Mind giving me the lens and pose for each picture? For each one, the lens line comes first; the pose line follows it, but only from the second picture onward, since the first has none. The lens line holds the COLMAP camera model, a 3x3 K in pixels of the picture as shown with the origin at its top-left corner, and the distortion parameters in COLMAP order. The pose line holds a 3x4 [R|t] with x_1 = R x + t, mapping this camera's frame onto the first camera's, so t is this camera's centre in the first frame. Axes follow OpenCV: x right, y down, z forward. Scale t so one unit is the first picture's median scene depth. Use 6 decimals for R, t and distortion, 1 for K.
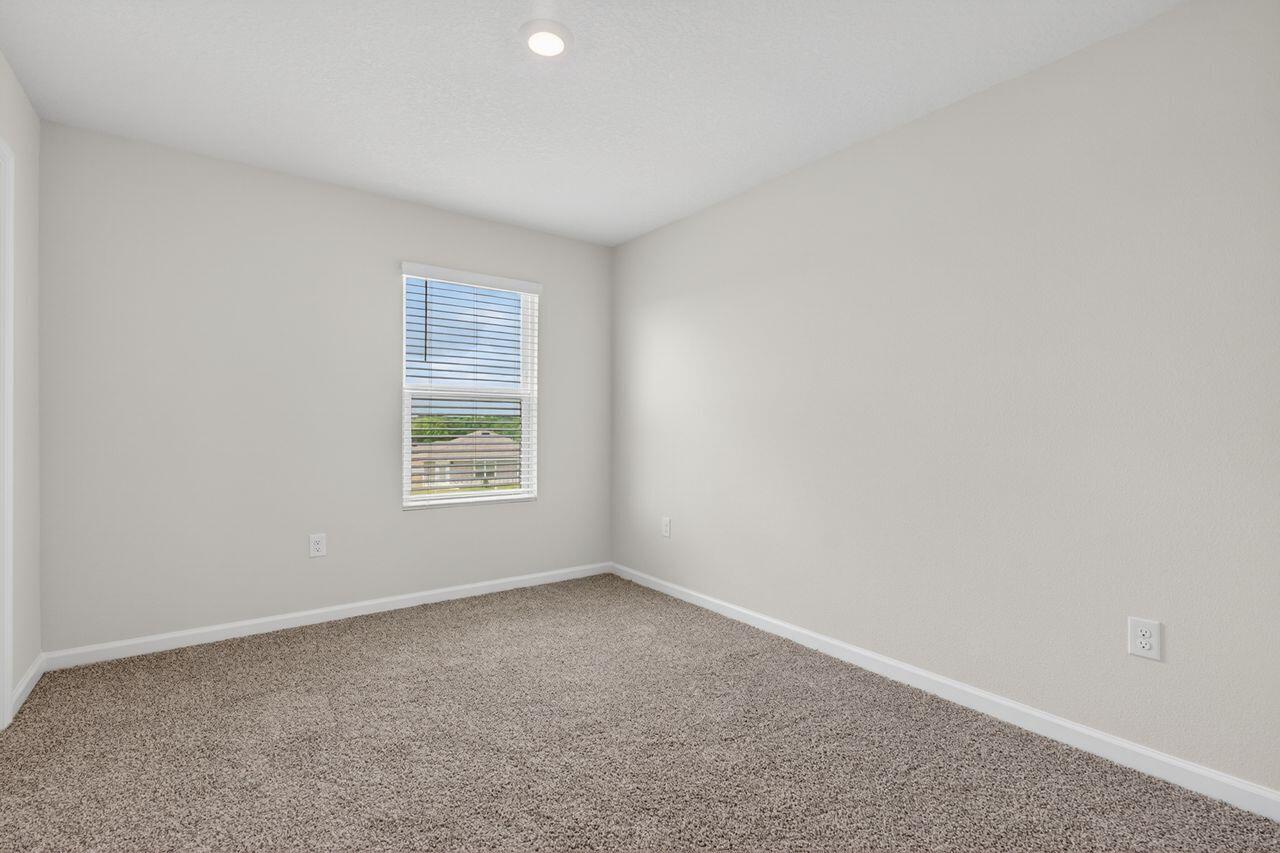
lens RADIAL K [[575.1, 0, 646.6], [0, 575.1, 419.8], [0, 0, 1]] dist [0.002013, -0.001283]
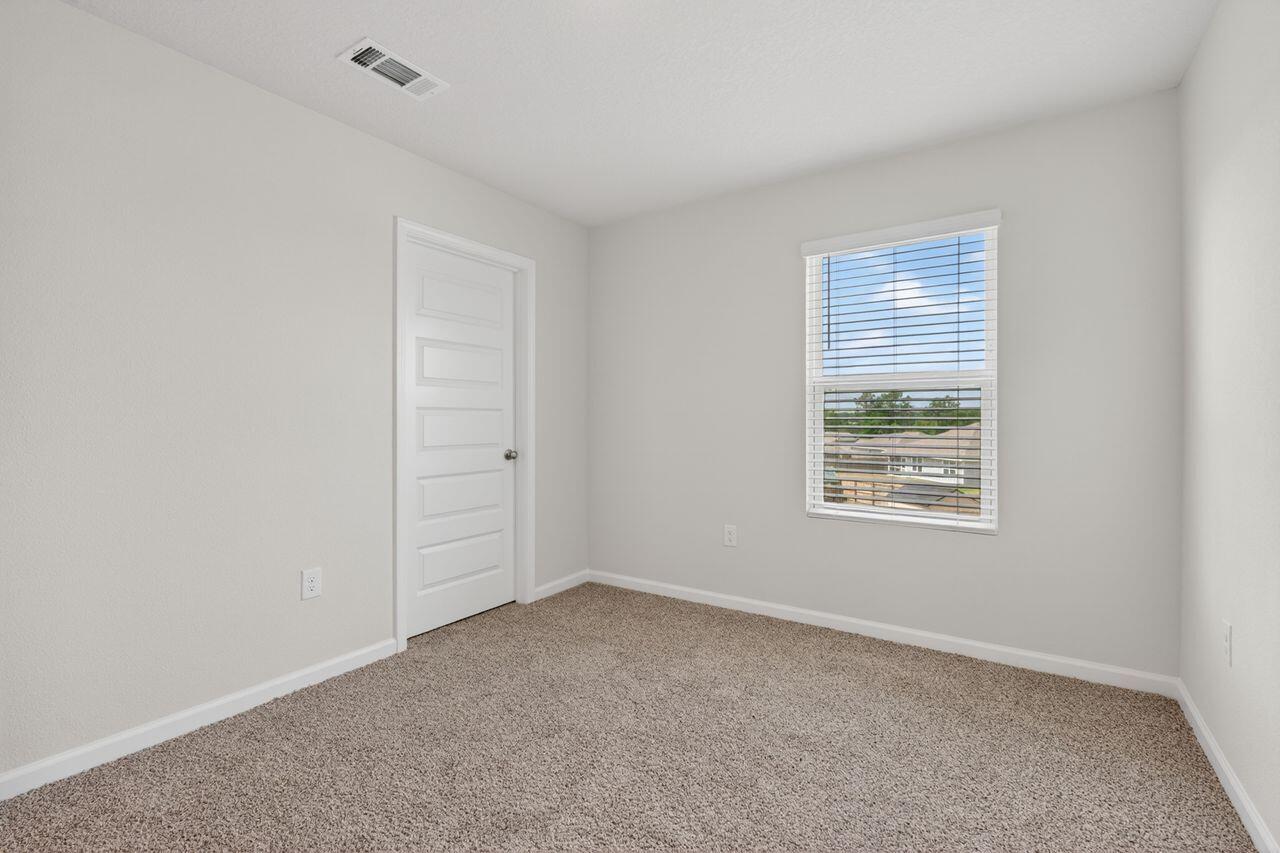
lens RADIAL K [[575.1, 0, 635.3], [0, 575.1, 420.5], [0, 0, 1]] dist [0.002013, -0.001283]
pose [[0.331019, -0.010235, -0.943569, 0.343918], [0.006863, 0.999941, -0.008439, 0.011650], [0.943599, -0.003682, 0.331070, 0.442229]]
